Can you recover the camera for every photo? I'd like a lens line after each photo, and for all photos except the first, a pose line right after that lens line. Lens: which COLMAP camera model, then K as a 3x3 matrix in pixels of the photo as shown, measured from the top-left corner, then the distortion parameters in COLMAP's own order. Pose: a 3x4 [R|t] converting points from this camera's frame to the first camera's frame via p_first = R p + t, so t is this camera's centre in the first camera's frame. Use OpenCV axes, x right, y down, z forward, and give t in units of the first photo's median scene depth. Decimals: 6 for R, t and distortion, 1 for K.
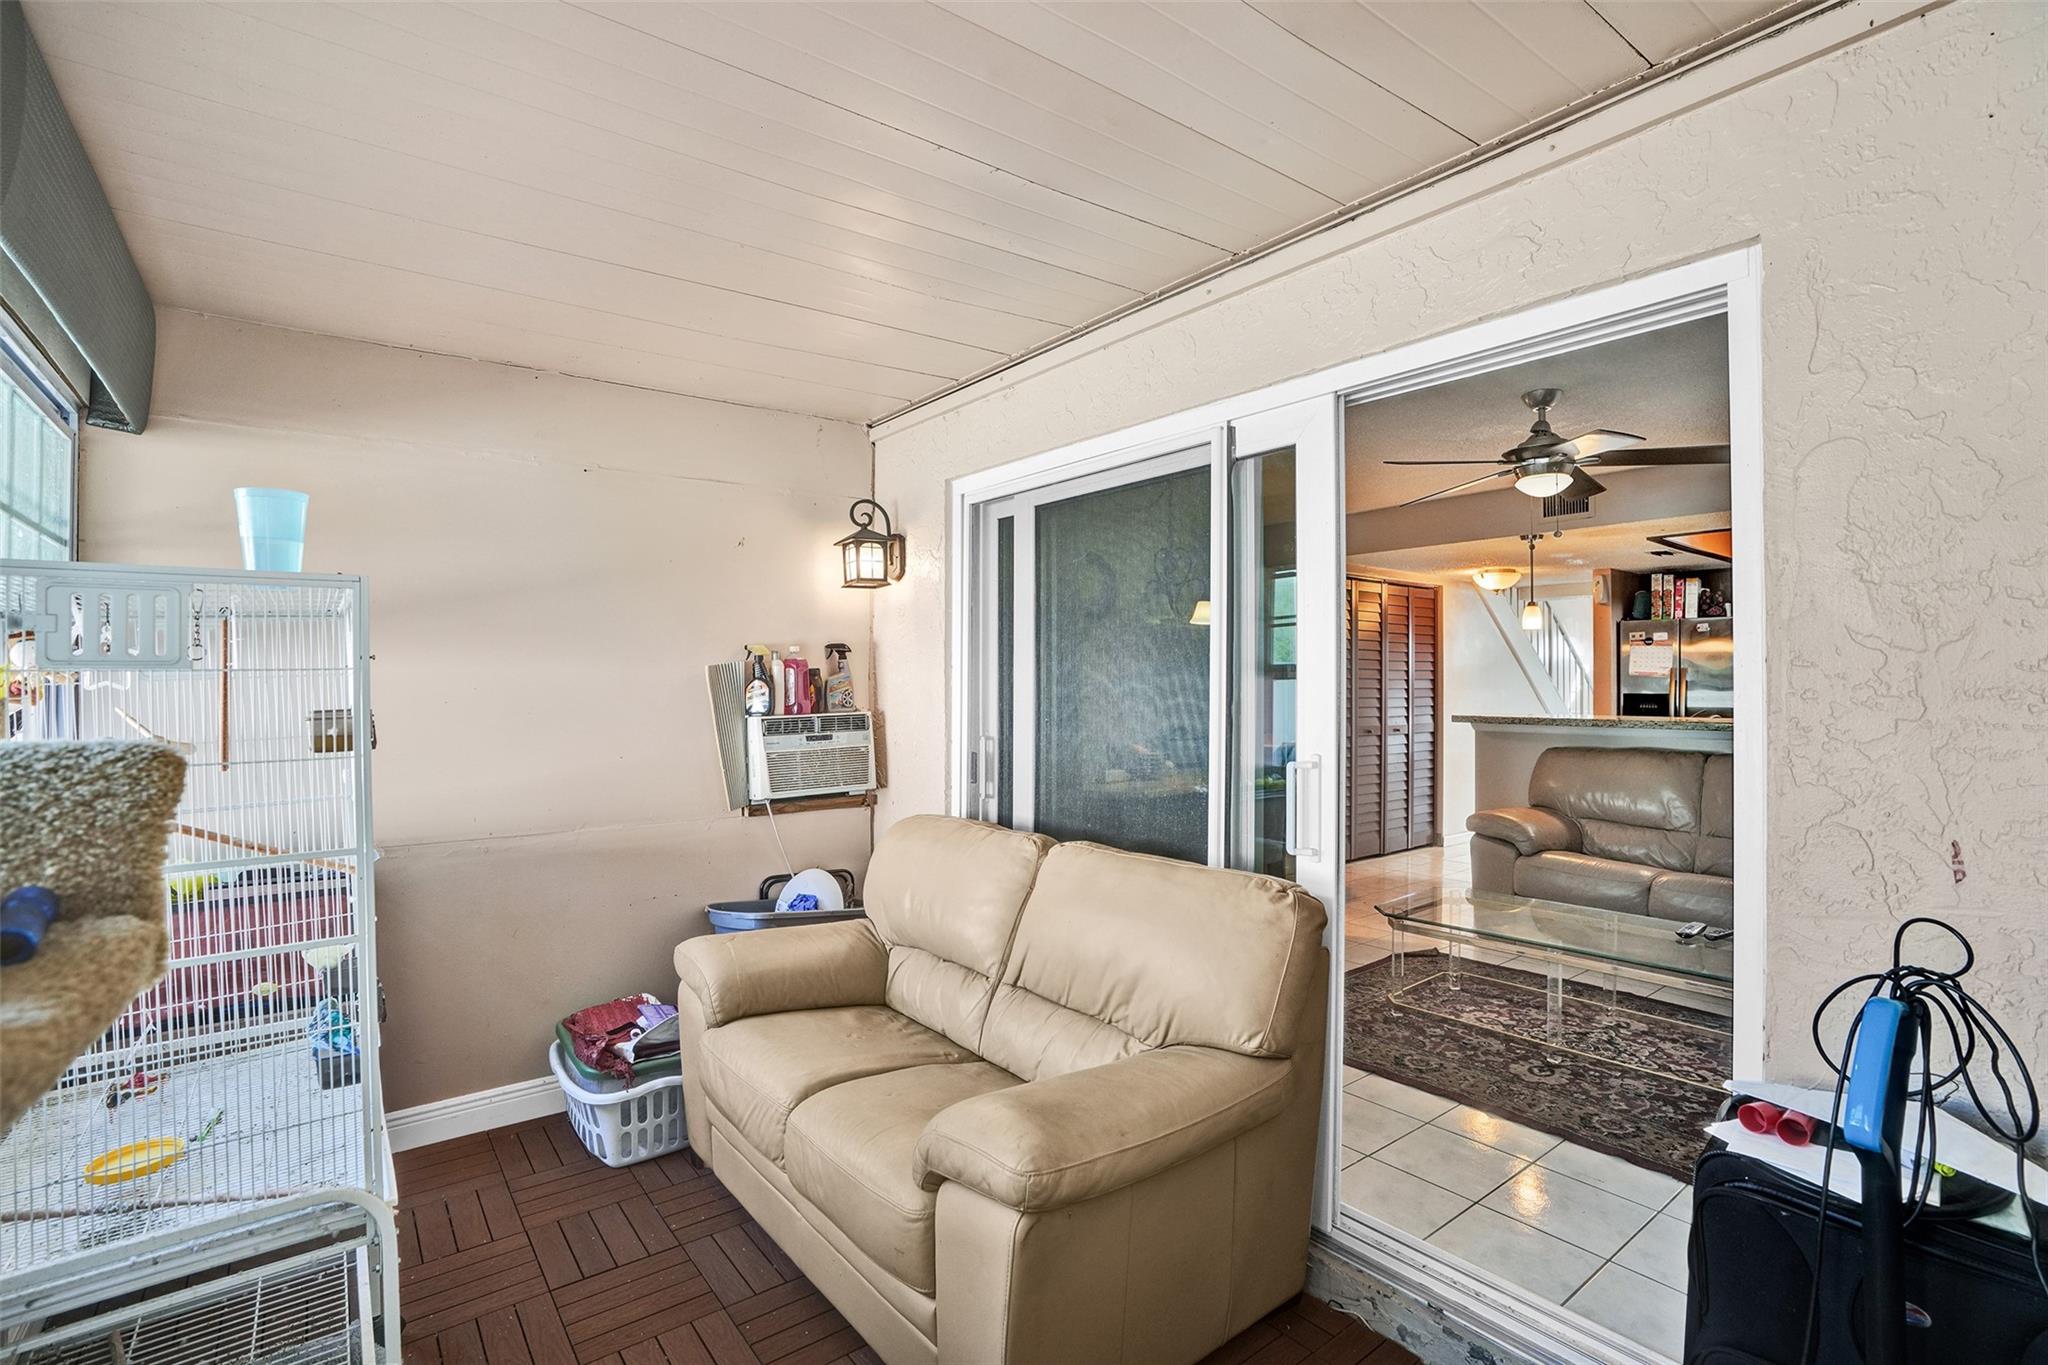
lens RADIAL K [[972.2, 0, 1024.0], [0, 972.2, 682.5], [0, 0, 1]] dist [-0.051318, 0.000057]
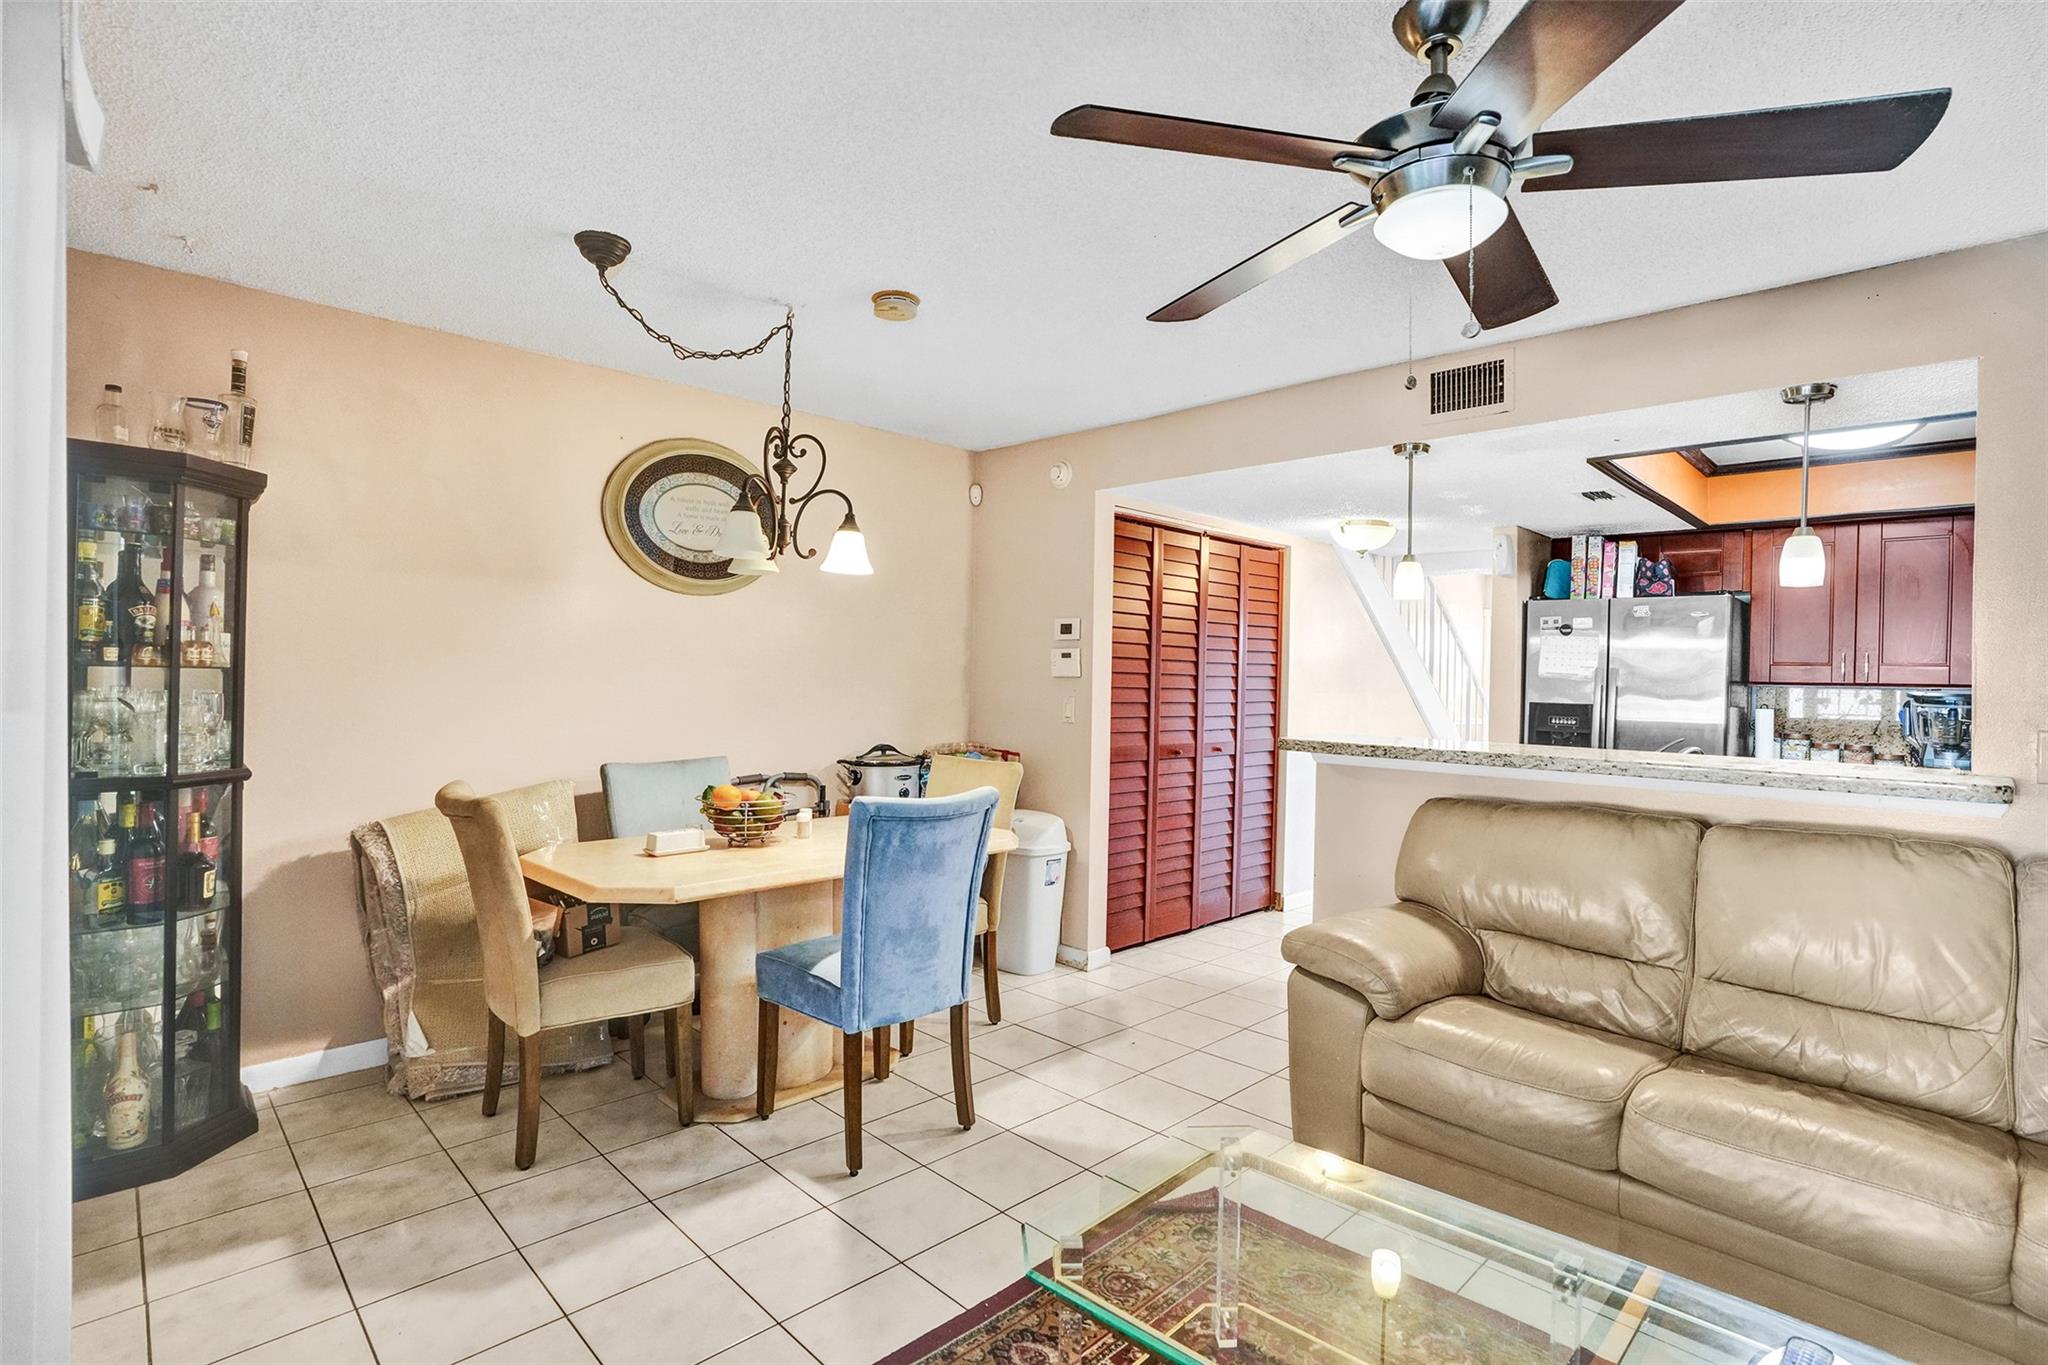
lens RADIAL K [[977.7, 0, 1024.0], [0, 977.7, 682.5], [0, 0, 1]] dist [-0.058893, -0.000016]
pose [[0.993891, 0.018700, 0.108770, 0.176981], [-0.020050, 0.999735, 0.011330, -0.003864], [-0.108530, -0.013442, 0.994002, 0.330772]]
